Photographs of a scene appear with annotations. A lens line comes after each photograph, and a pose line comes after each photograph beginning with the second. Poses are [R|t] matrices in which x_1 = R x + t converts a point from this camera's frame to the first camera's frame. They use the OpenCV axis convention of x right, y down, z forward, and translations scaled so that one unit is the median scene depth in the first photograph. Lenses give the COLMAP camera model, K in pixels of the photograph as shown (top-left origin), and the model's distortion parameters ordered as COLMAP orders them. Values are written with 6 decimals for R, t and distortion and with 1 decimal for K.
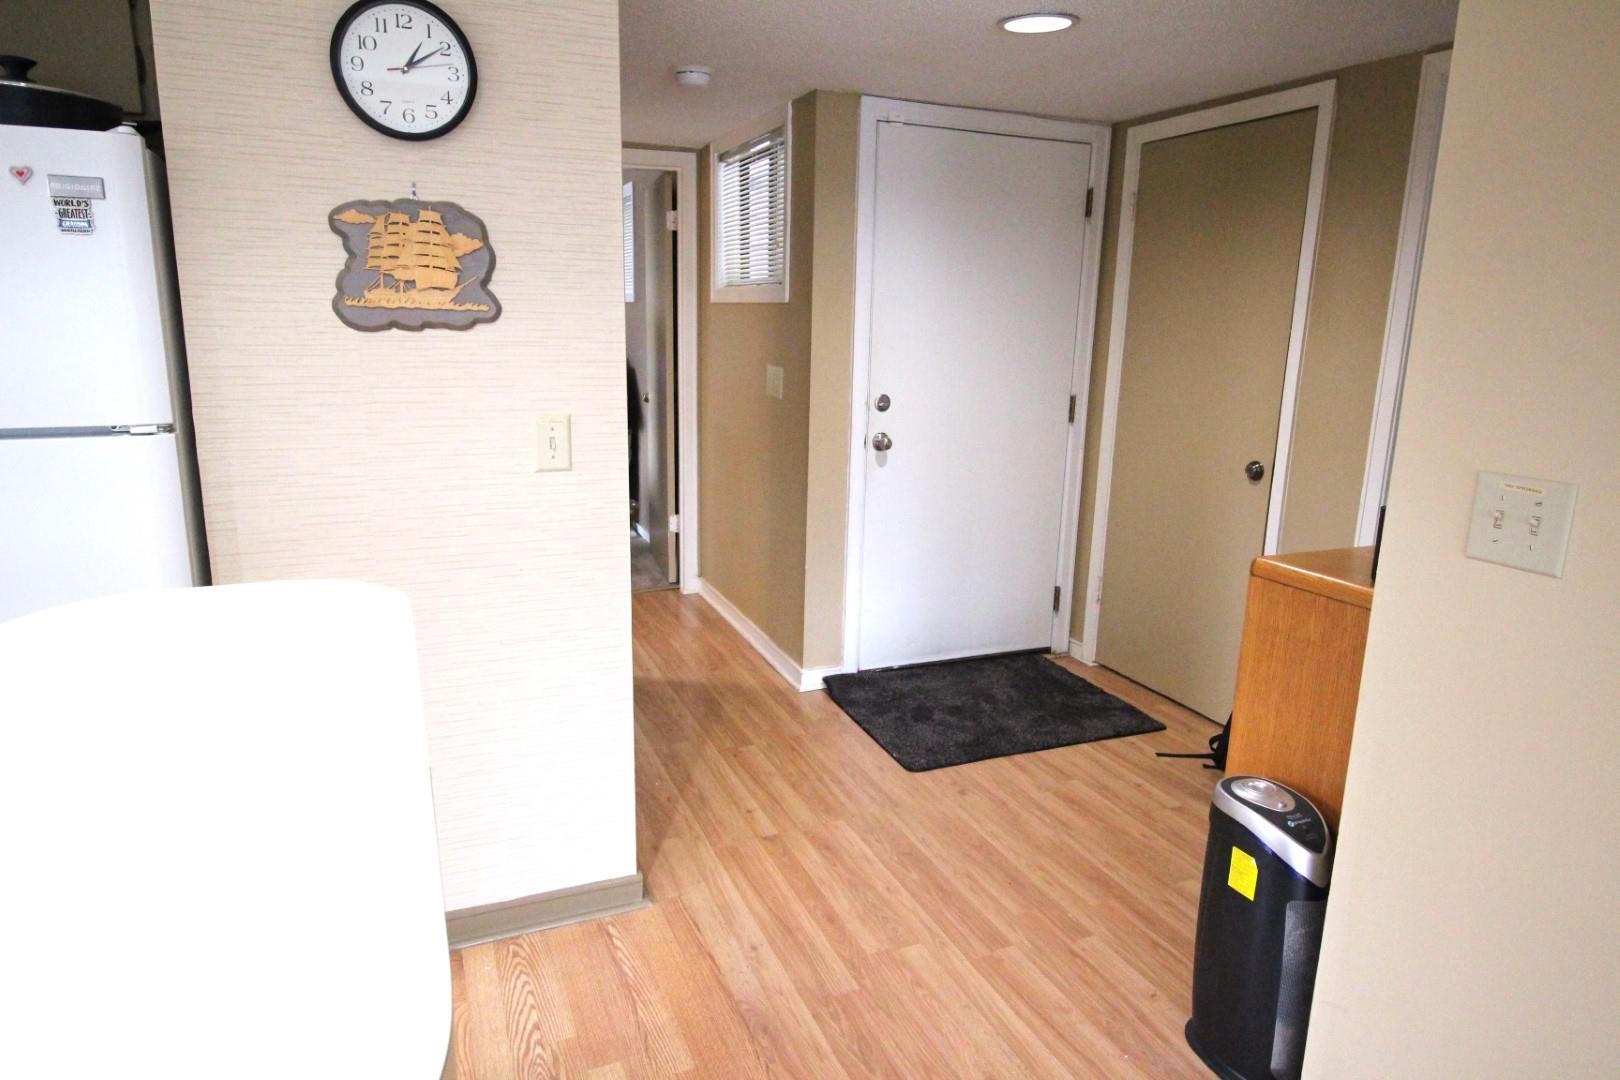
lens RADIAL K [[975.2, 0, 807.2], [0, 975.2, 527.2], [0, 0, 1]] dist [-0.006866, -0.002285]
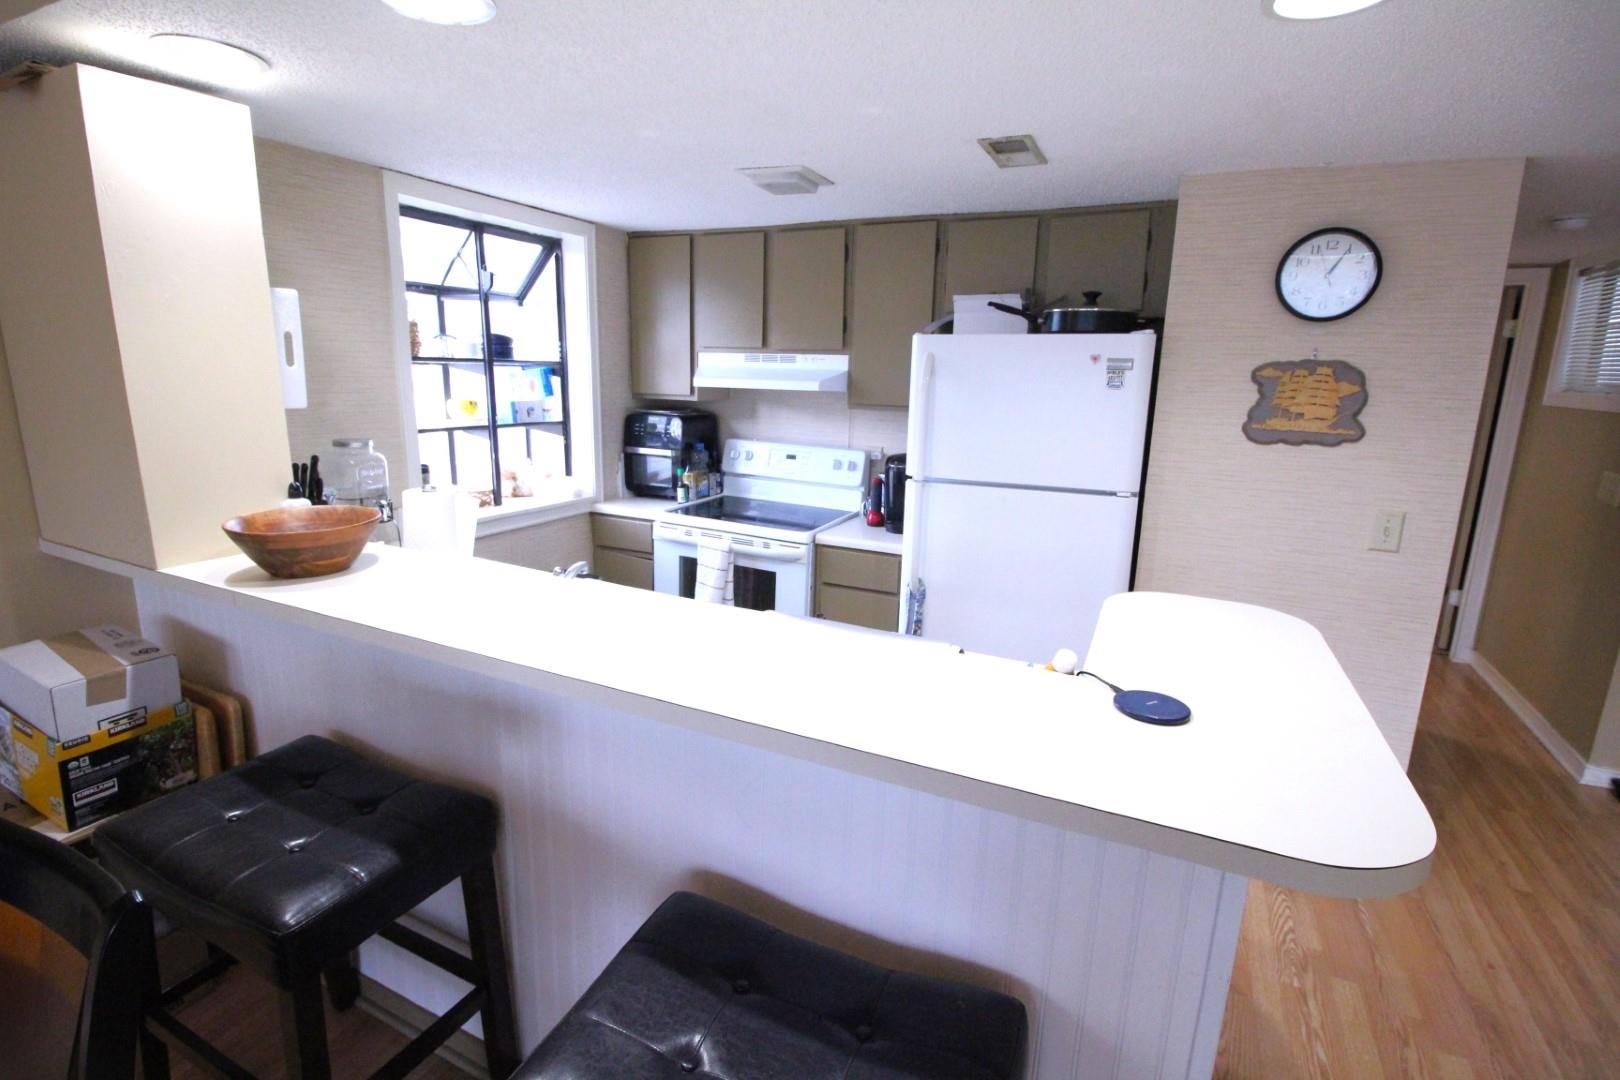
lens RADIAL K [[750.8, 0, 810.9], [0, 750.8, 533.2], [0, 0, 1]] dist [-0.000494, -0.011615]
pose [[0.663629, 0.152234, -0.732408, -0.029724], [-0.163143, 0.984960, 0.056905, -0.011133], [0.730056, 0.081723, 0.678484, -0.300938]]
